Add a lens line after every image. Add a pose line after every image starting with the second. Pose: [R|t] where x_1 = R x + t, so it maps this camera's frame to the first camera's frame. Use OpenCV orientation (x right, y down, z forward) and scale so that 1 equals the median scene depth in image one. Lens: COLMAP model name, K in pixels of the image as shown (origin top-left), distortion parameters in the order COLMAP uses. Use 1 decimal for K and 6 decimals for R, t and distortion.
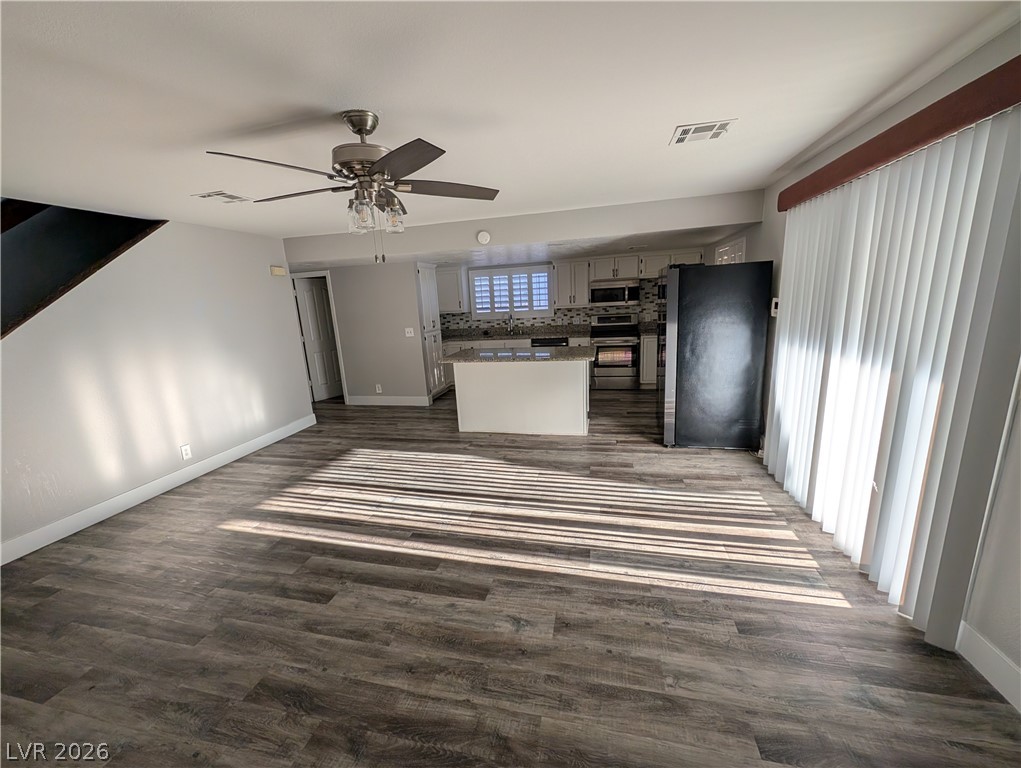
lens RADIAL K [[394.9, 0, 506.7], [0, 394.9, 384.7], [0, 0, 1]] dist [-0.000231, -0.000063]
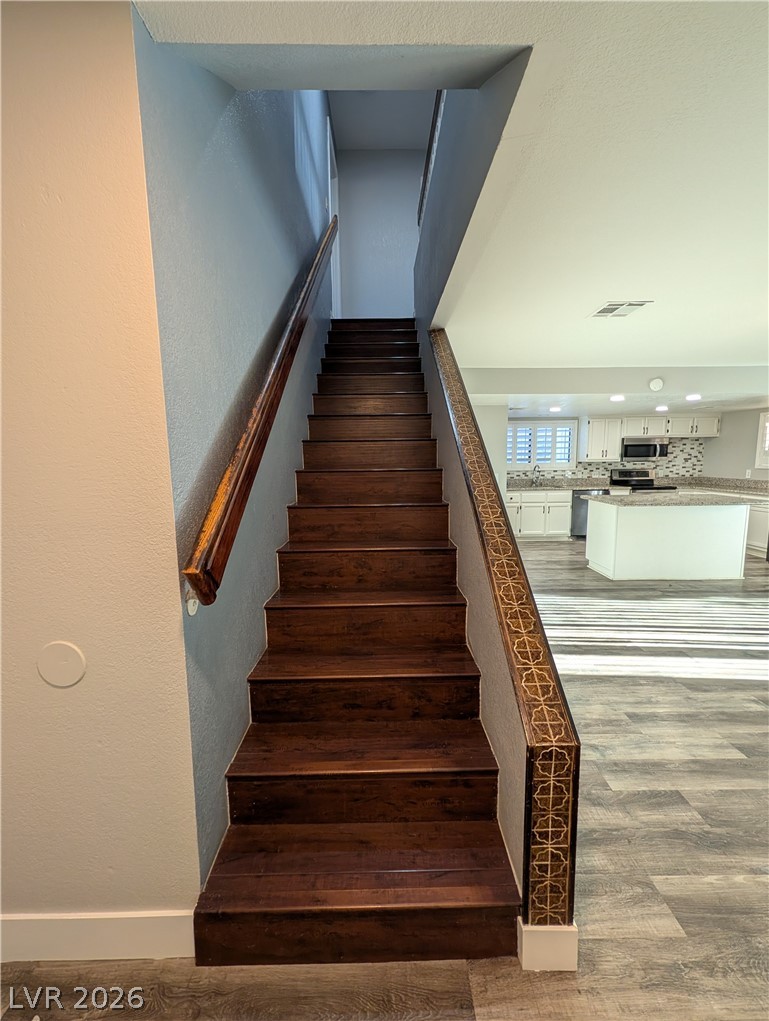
lens RADIAL K [[401.4, 0, 384.8], [0, 401.4, 507.2], [0, 0, 1]] dist [0.000668, 0.000098]
pose [[0.968331, 0.013527, 0.249302, -0.939233], [0.012728, 0.994558, -0.103401, 0.038799], [-0.249344, 0.103300, 0.962890, 0.196240]]
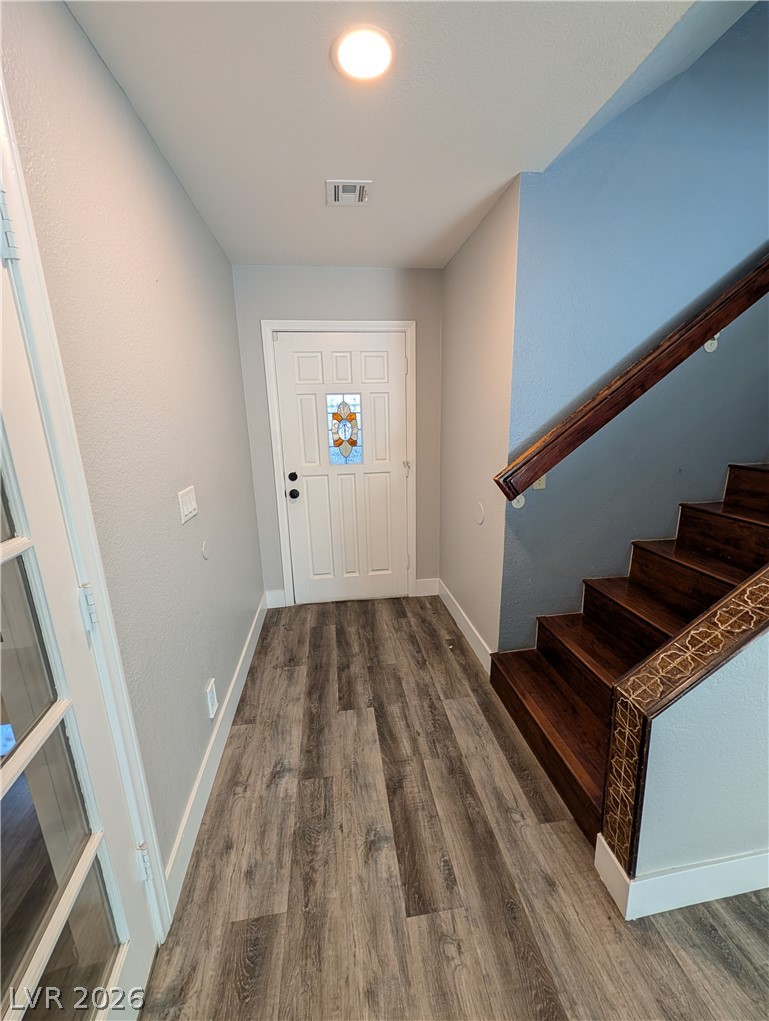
lens RADIAL K [[393.9, 0, 385.3], [0, 393.9, 506.5], [0, 0, 1]] dist [0.001471, 0.000091]
pose [[0.376923, 0.256419, -0.890044, -0.663726], [-0.195696, 0.961271, 0.194065, 0.020580], [0.905335, 0.101030, 0.412506, 0.160080]]
